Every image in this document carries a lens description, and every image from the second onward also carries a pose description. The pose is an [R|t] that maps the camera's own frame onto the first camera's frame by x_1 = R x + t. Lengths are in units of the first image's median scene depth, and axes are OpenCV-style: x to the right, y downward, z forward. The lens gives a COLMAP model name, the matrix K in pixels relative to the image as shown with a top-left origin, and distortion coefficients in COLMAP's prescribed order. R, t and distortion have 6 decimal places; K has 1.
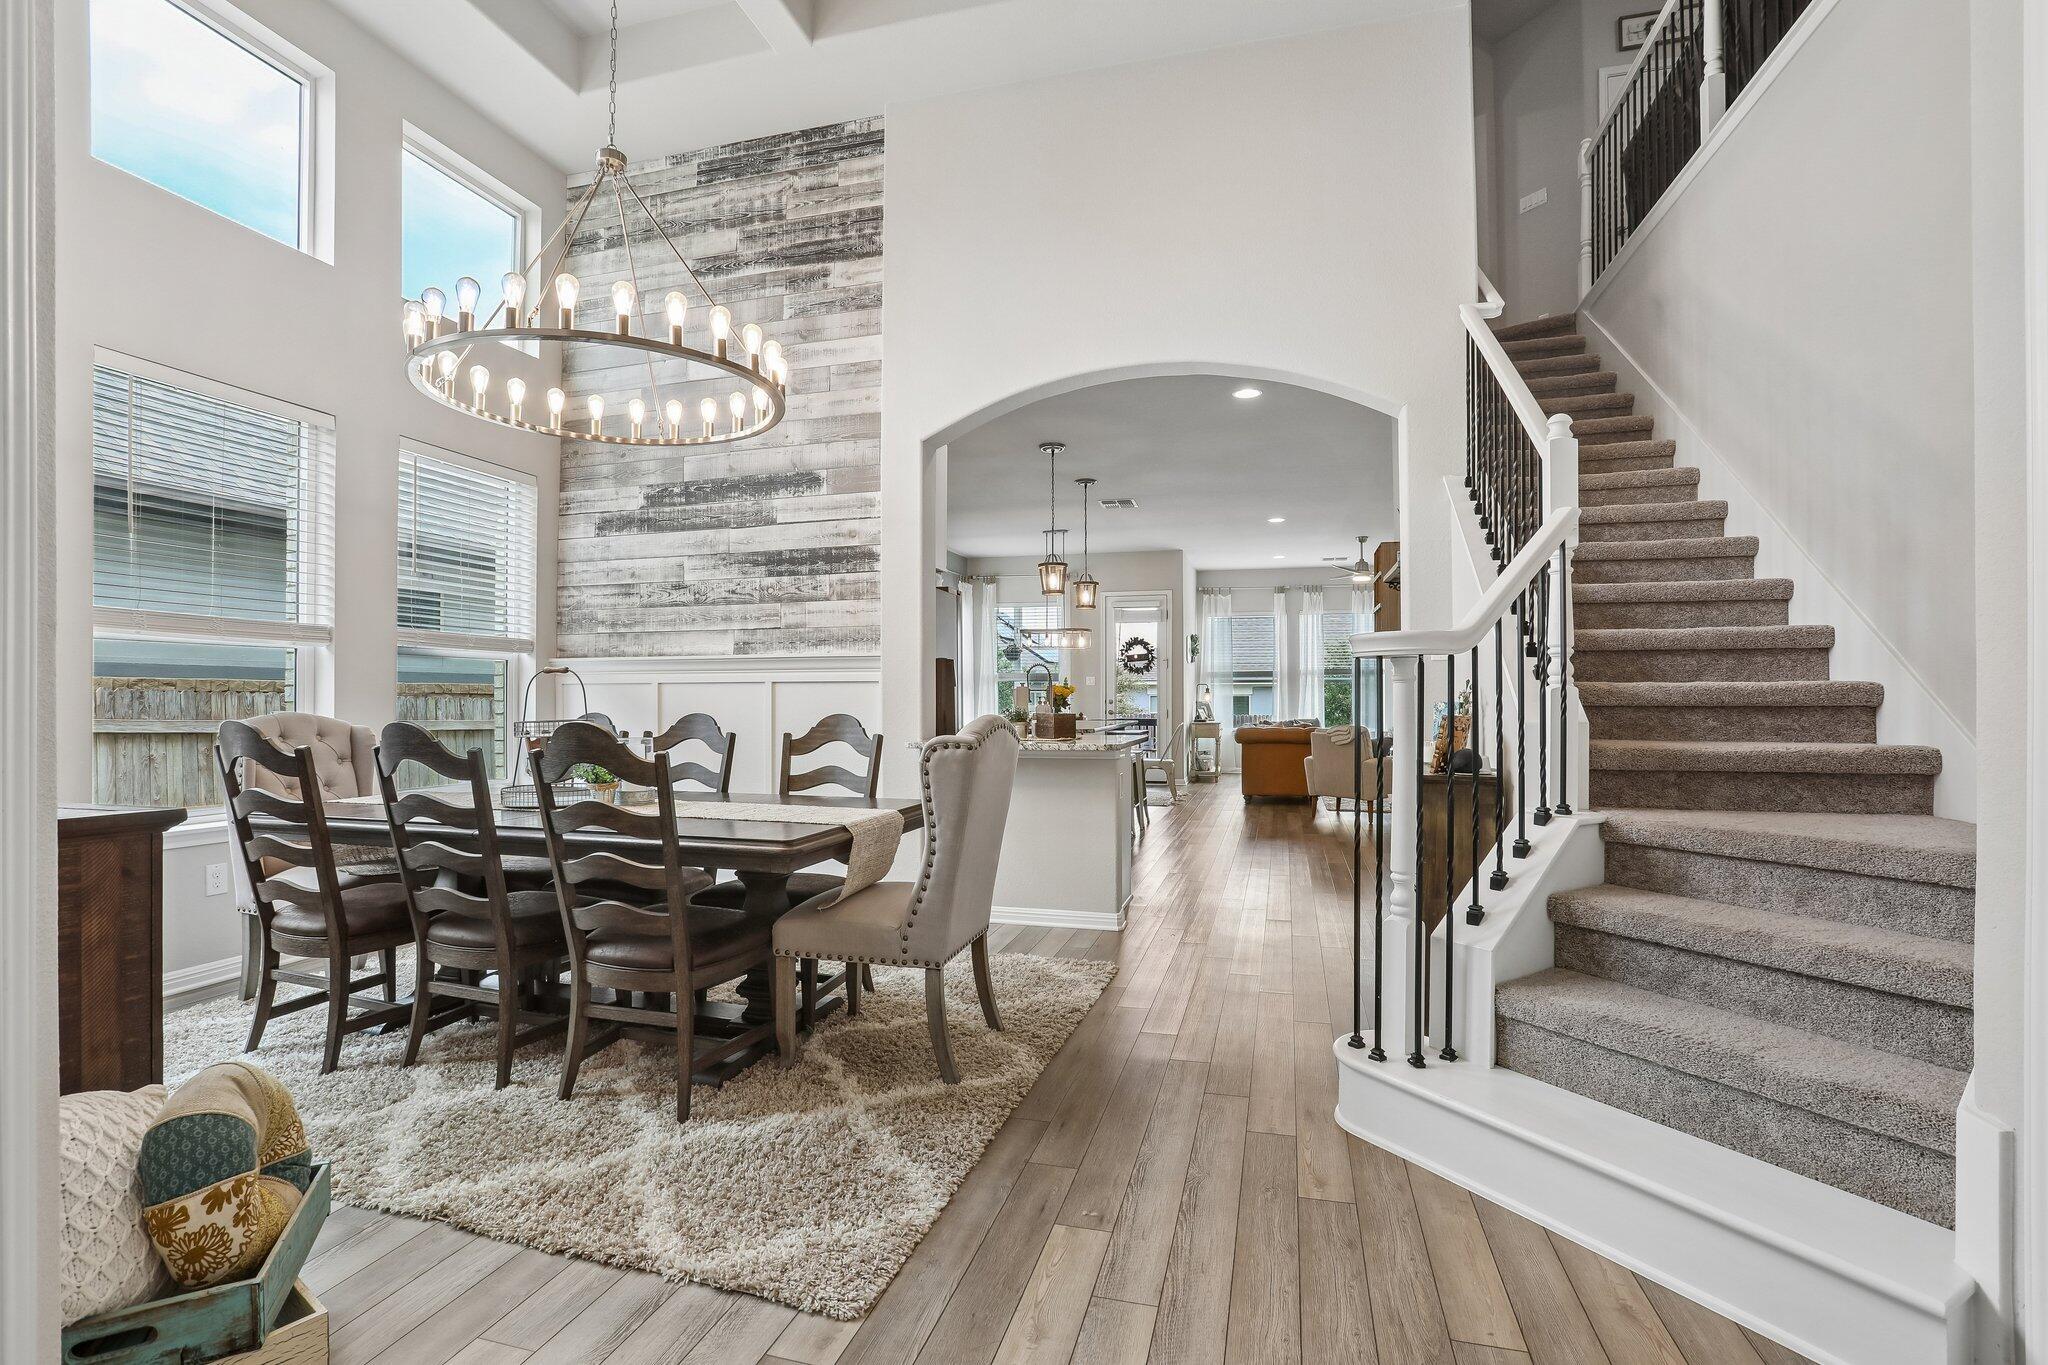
lens RADIAL K [[933.6, 0, 1016.2], [0, 933.6, 688.4], [0, 0, 1]] dist [-0.020510, 0.002463]
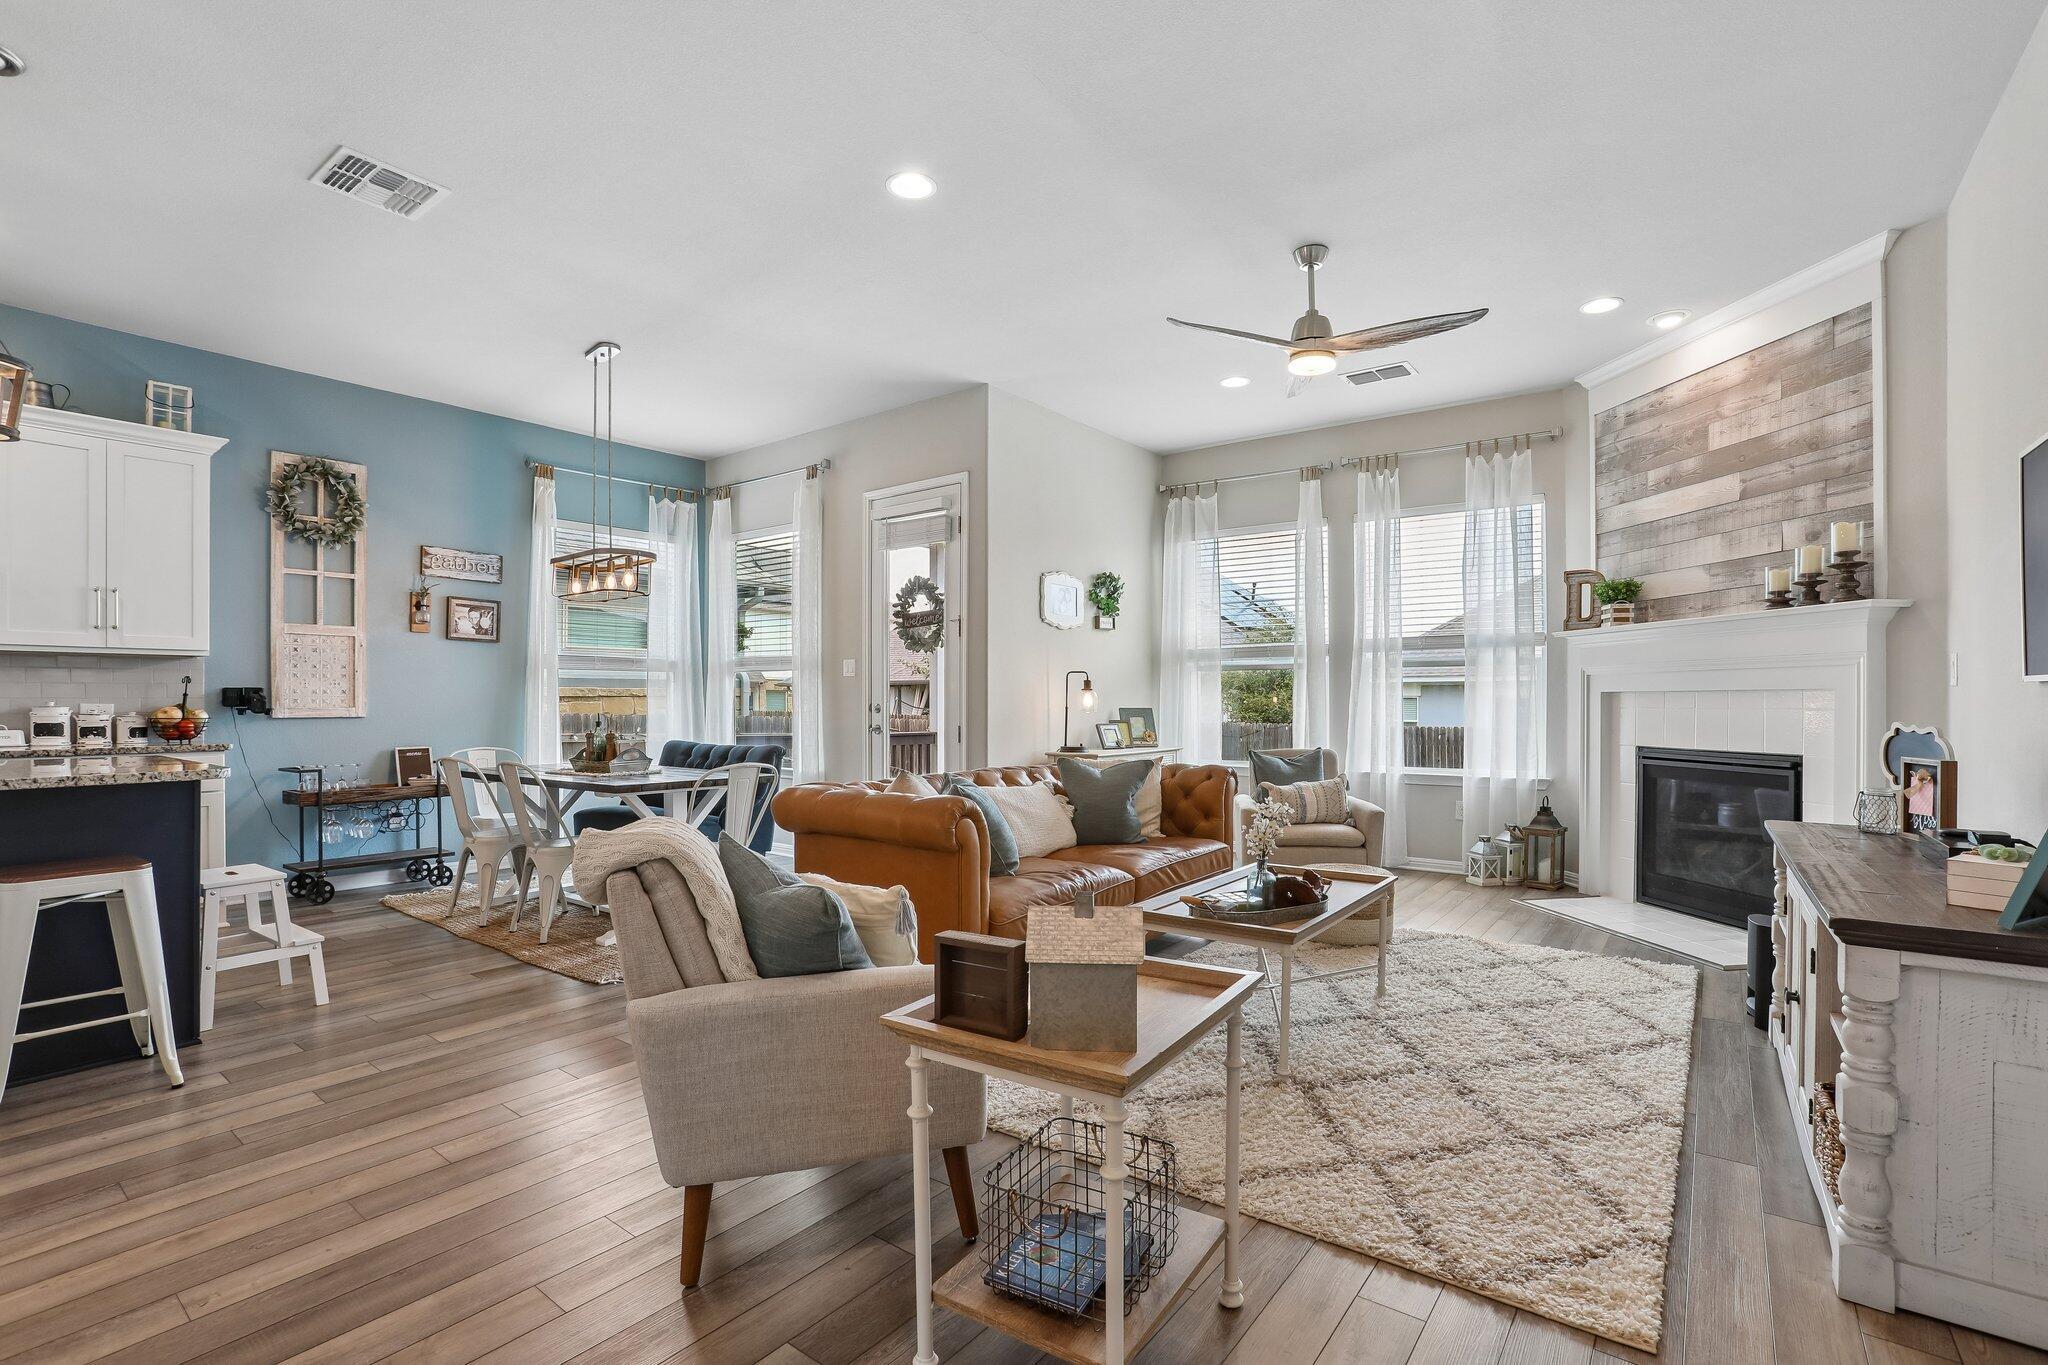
lens RADIAL K [[933.6, 0, 1022.6], [0, 933.6, 692.5], [0, 0, 1]] dist [-0.020510, 0.002463]
pose [[0.930656, -0.009253, -0.365778, 0.357098], [0.007457, 0.999952, -0.006321, 0.009505], [0.365819, 0.003155, 0.930681, 0.563667]]
